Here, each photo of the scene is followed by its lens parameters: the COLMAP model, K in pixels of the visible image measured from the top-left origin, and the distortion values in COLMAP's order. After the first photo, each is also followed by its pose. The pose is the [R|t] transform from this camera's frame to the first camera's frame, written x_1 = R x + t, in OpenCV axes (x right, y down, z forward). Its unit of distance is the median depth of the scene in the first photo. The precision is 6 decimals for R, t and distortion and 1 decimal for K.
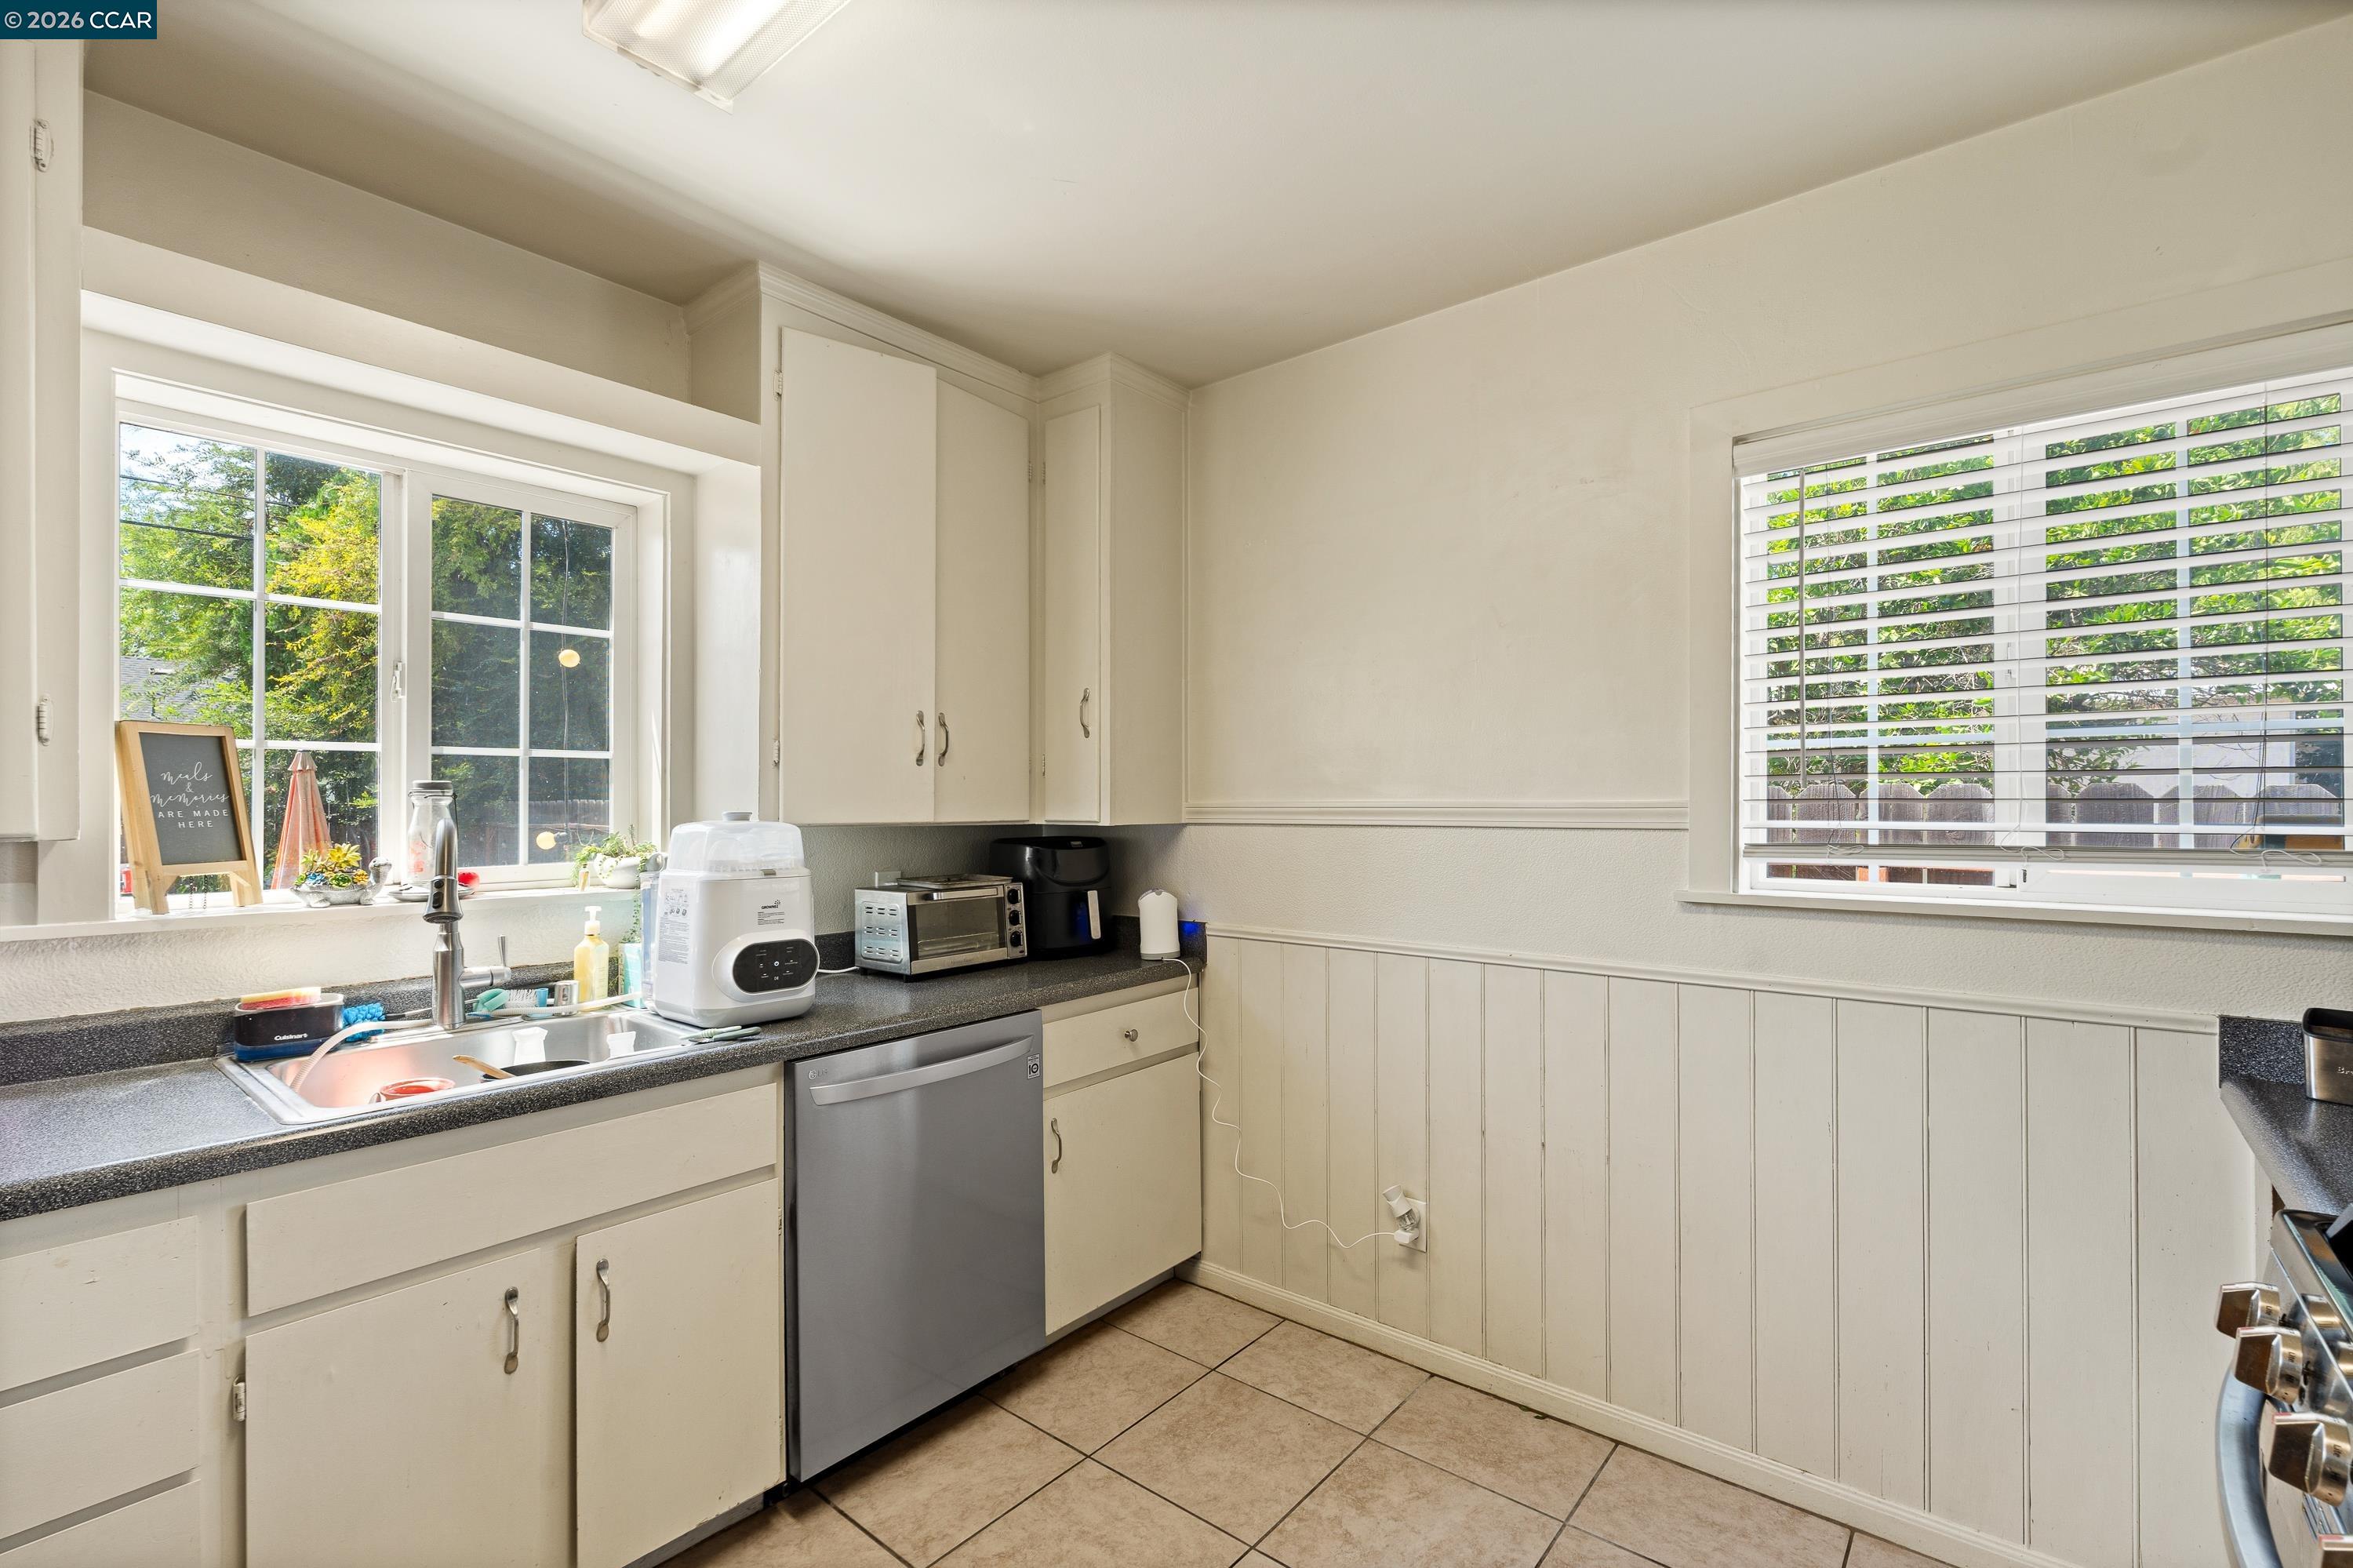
lens RADIAL K [[1037.9, 0, 1188.4], [0, 1037.9, 786.5], [0, 0, 1]] dist [-0.001197, -0.001697]
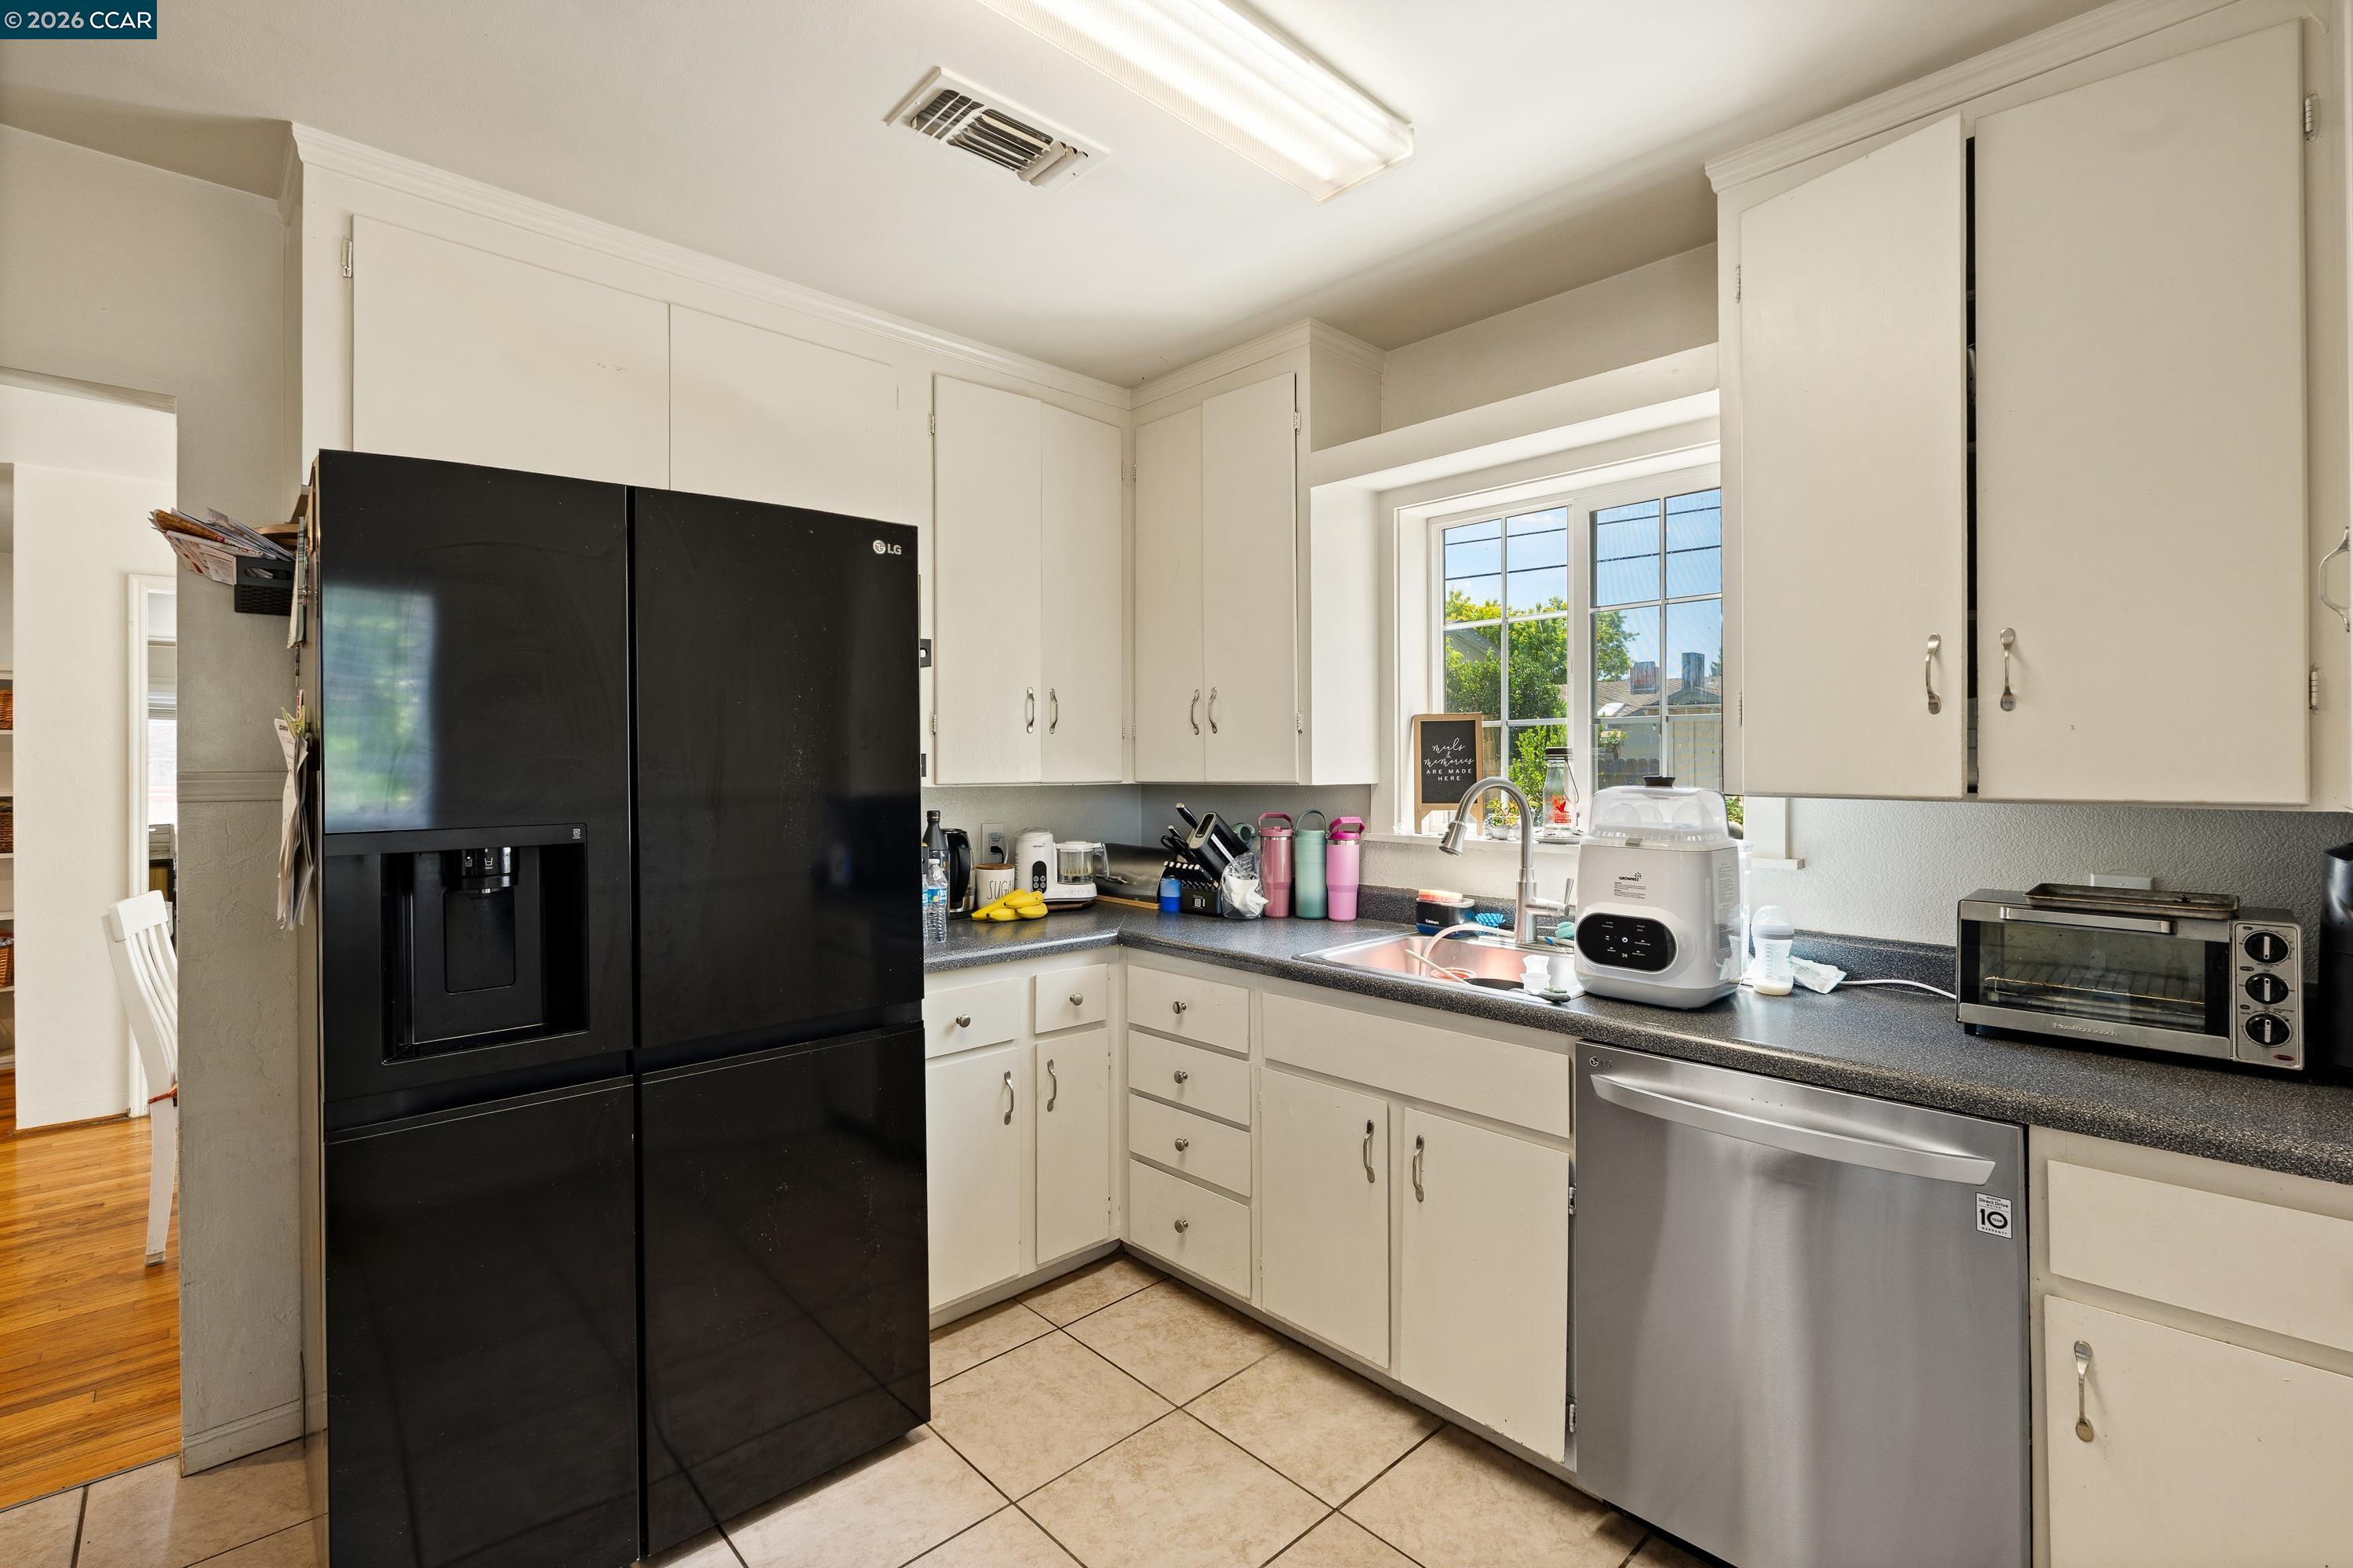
lens RADIAL K [[1038.3, 0, 1171.1], [0, 1038.3, 748.6], [0, 0, 1]] dist [-0.040862, -0.000301]
pose [[-0.158097, -0.015261, -0.987306, 0.612676], [0.008802, 0.999819, -0.016863, 0.013825], [0.987384, -0.011356, -0.157934, 0.803081]]
